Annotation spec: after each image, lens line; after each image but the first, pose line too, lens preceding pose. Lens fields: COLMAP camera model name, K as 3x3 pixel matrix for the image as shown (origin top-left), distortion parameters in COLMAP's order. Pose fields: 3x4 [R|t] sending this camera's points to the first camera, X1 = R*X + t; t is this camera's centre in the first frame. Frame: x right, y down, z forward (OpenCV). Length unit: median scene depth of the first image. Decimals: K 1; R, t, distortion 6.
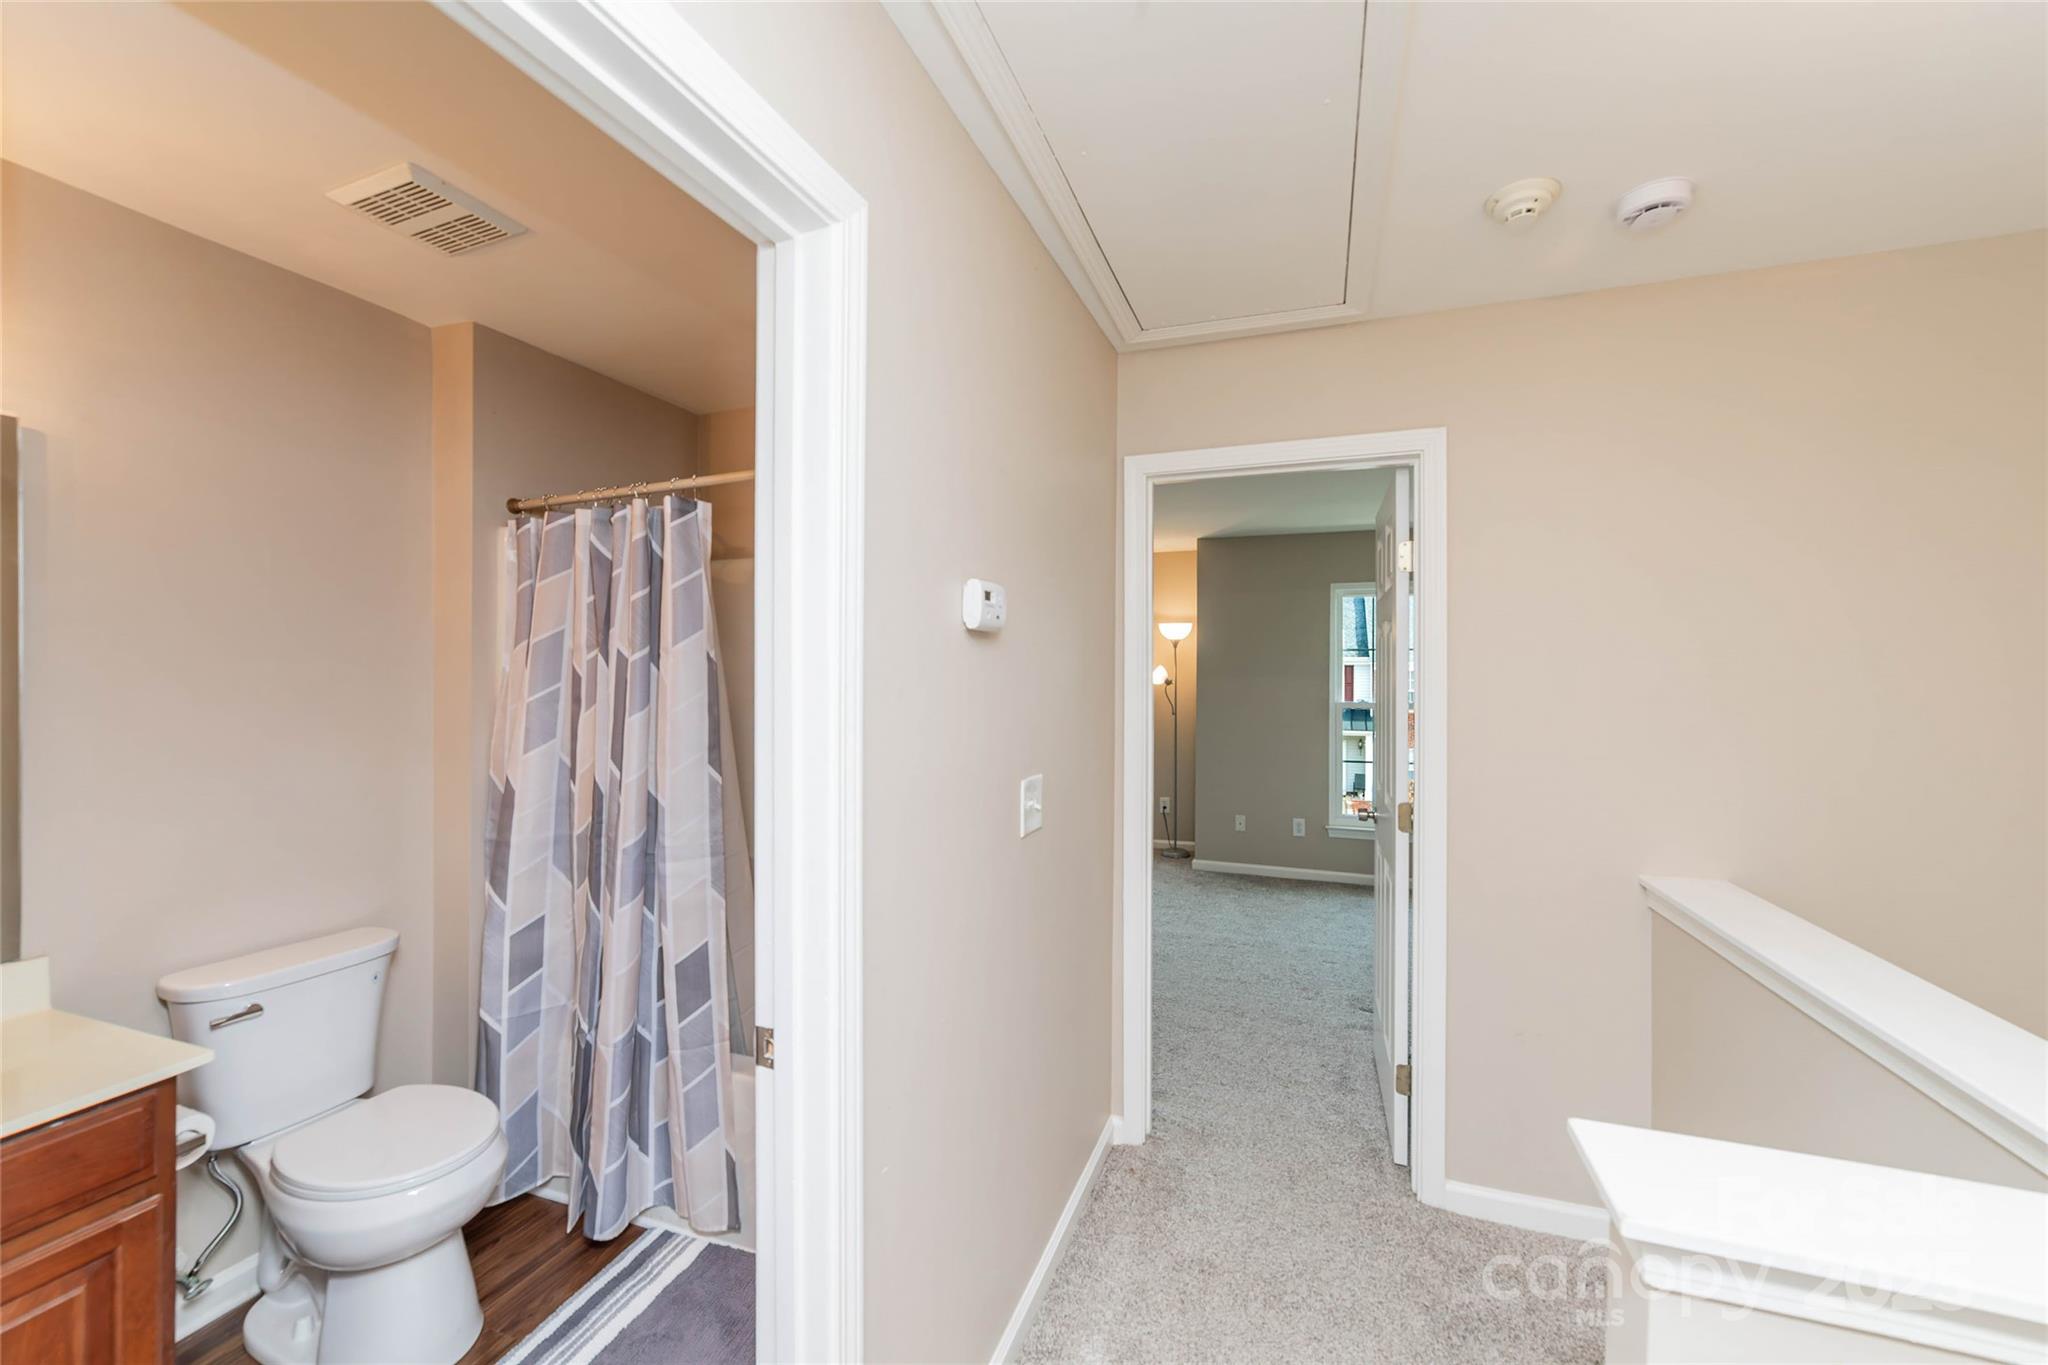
lens RADIAL K [[798.9, 0, 1029.1], [0, 798.9, 676.5], [0, 0, 1]] dist [-0.014529, 0.003712]
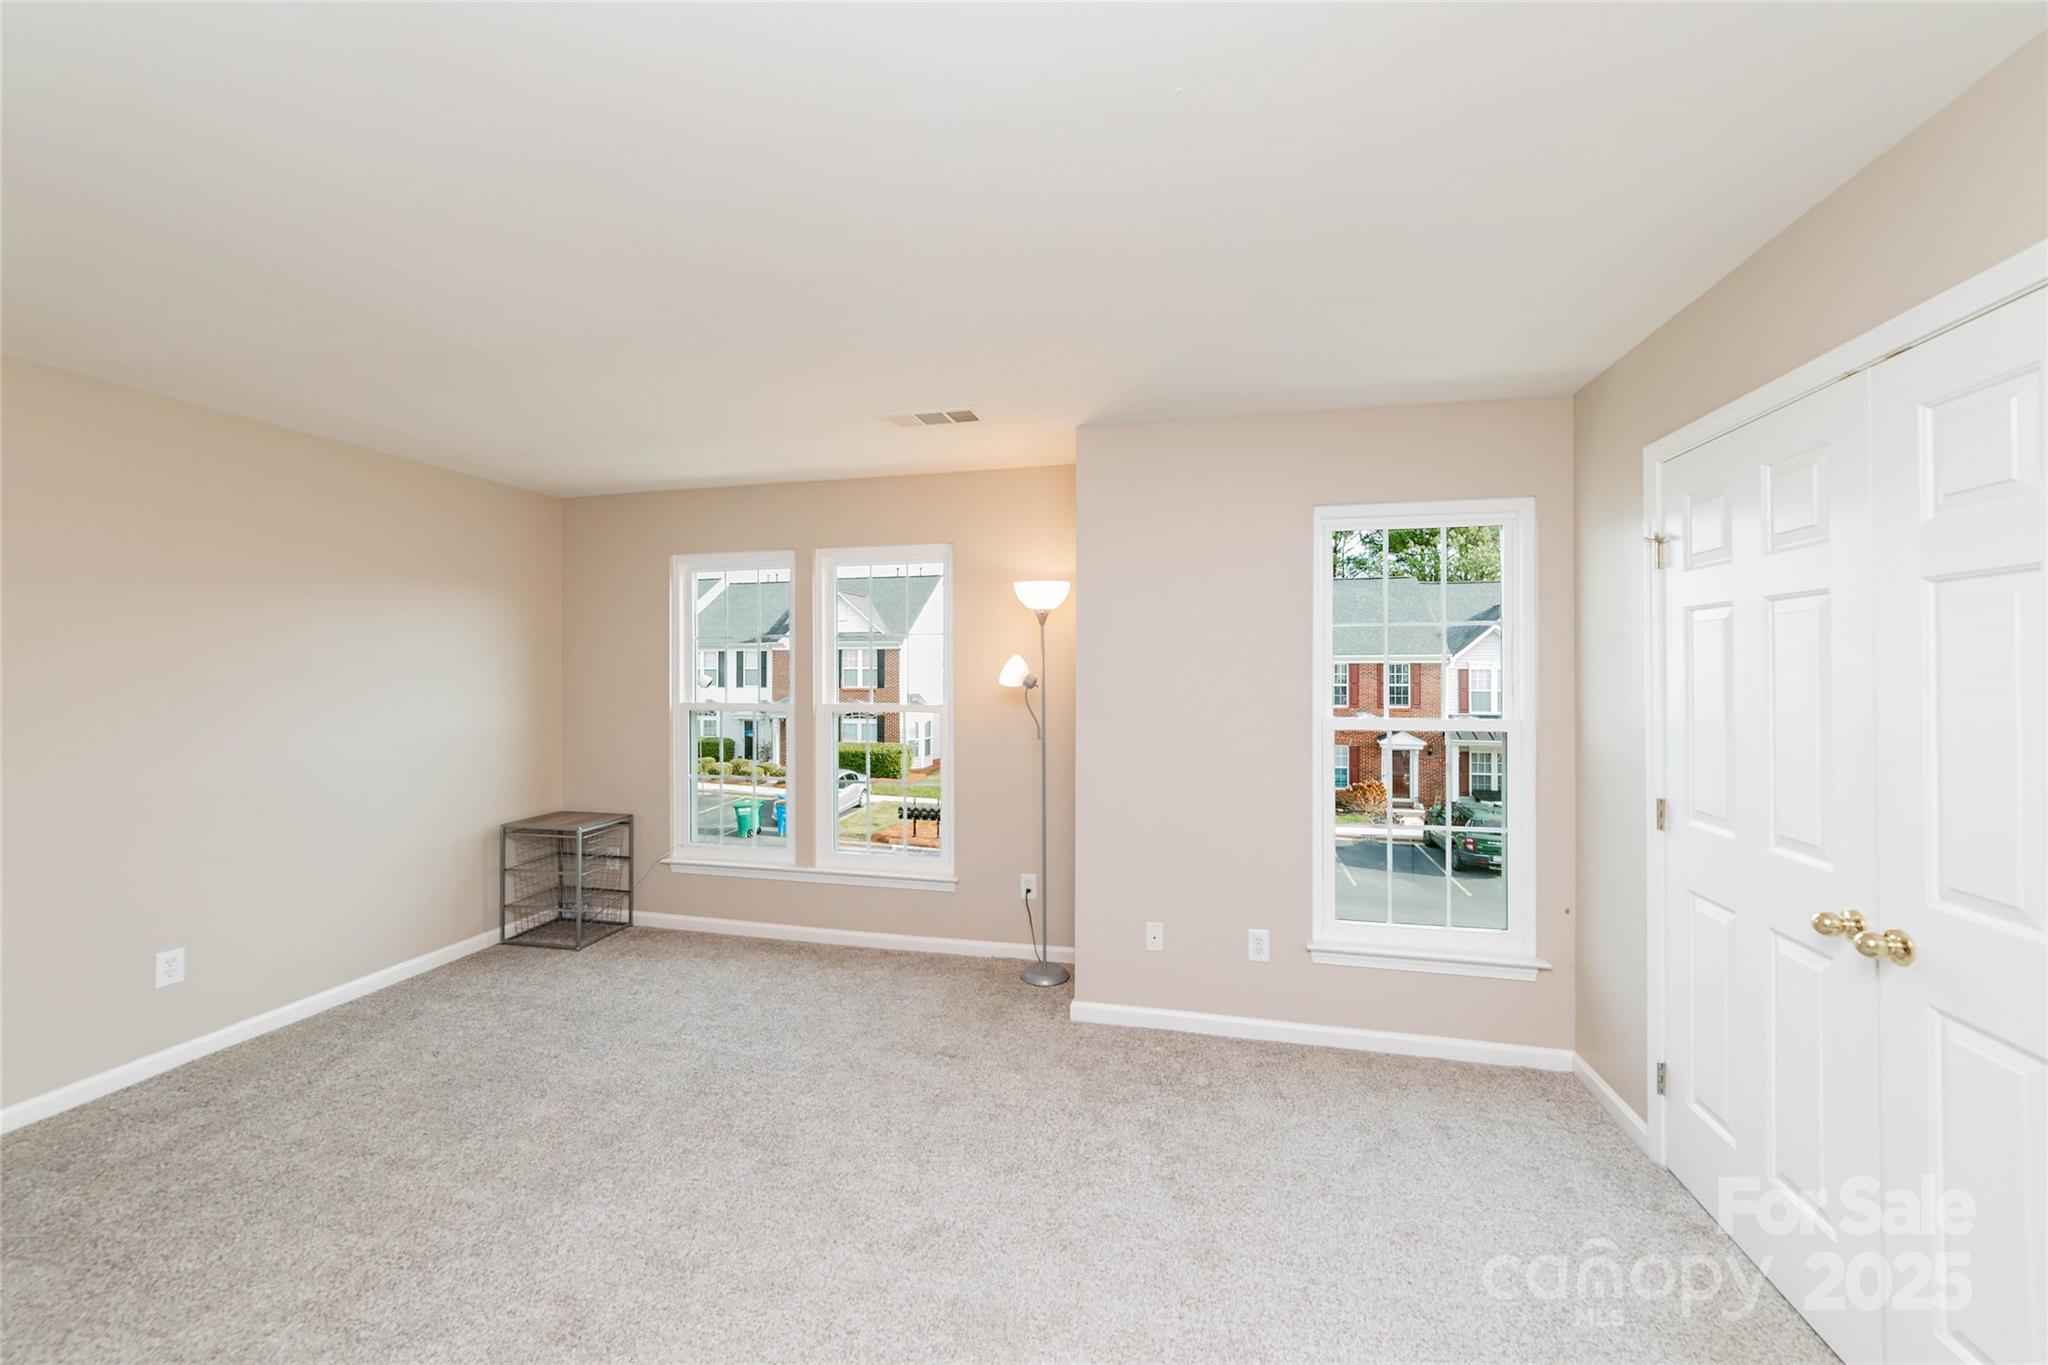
lens RADIAL K [[798.9, 0, 1021.6], [0, 798.9, 681.2], [0, 0, 1]] dist [-0.014529, 0.003712]
pose [[0.993244, -0.006071, 0.115889, 0.101506], [0.004645, 0.999910, 0.012572, -0.001379], [-0.115955, -0.011948, 0.993183, 0.427122]]
